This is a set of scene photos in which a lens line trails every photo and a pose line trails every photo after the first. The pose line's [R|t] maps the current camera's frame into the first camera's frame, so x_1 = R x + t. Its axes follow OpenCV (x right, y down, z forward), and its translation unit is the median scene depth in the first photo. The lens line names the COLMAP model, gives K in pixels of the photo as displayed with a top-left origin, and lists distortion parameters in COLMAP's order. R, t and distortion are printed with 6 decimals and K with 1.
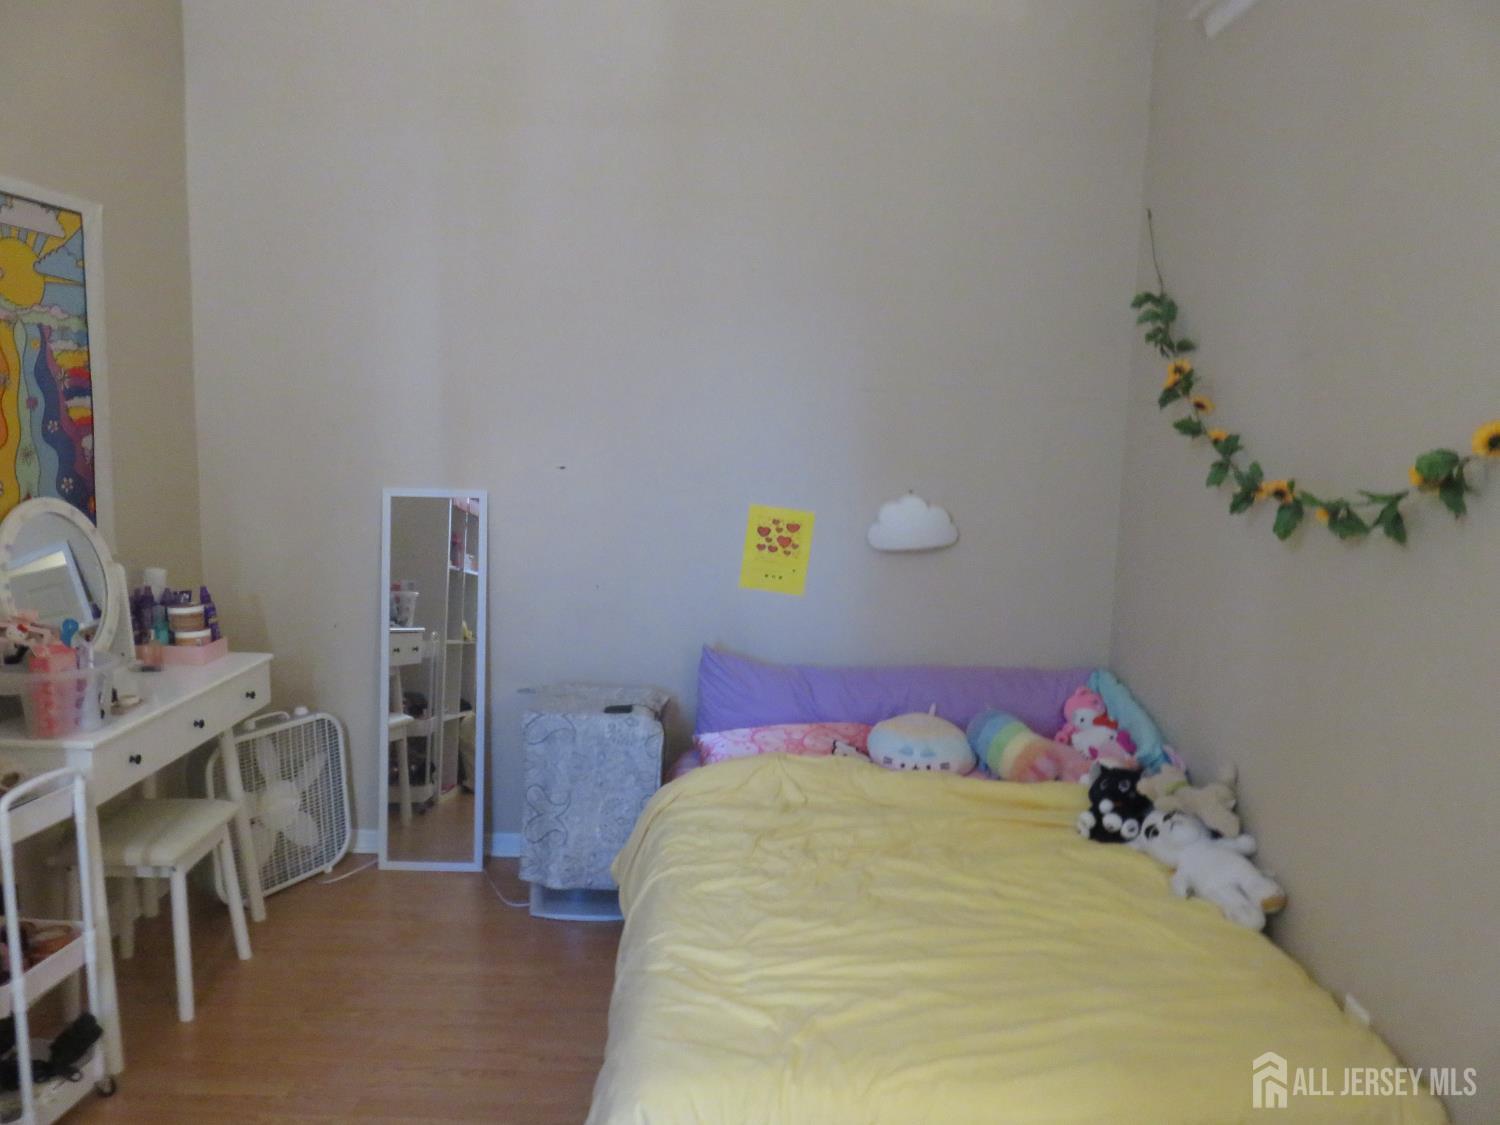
lens RADIAL K [[1122.2, 0, 749.4], [0, 1122.2, 568.4], [0, 0, 1]] dist [-0.003705, -0.006630]
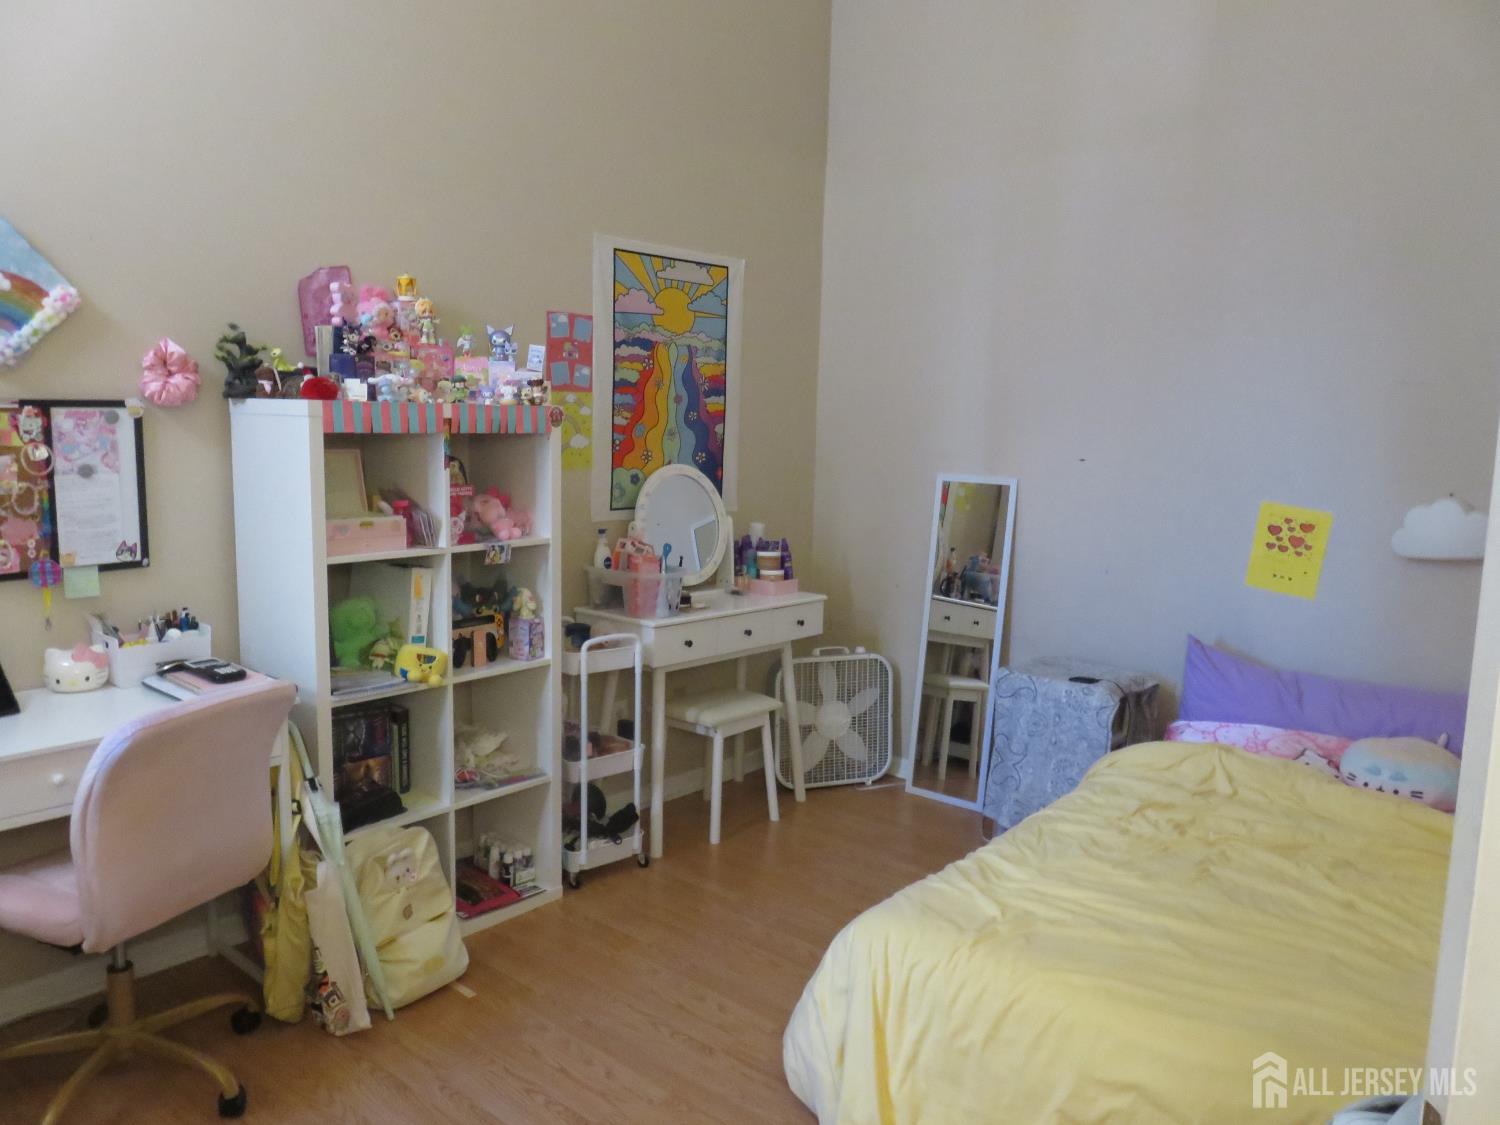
lens RADIAL K [[1122.2, 0, 748.9], [0, 1122.2, 560.1], [0, 0, 1]] dist [-0.003705, -0.006630]
pose [[0.759972, 0.078954, -0.645142, 0.337340], [-0.100764, 0.994906, 0.003060, 0.041253], [0.642097, 0.062681, 0.764057, -0.041600]]
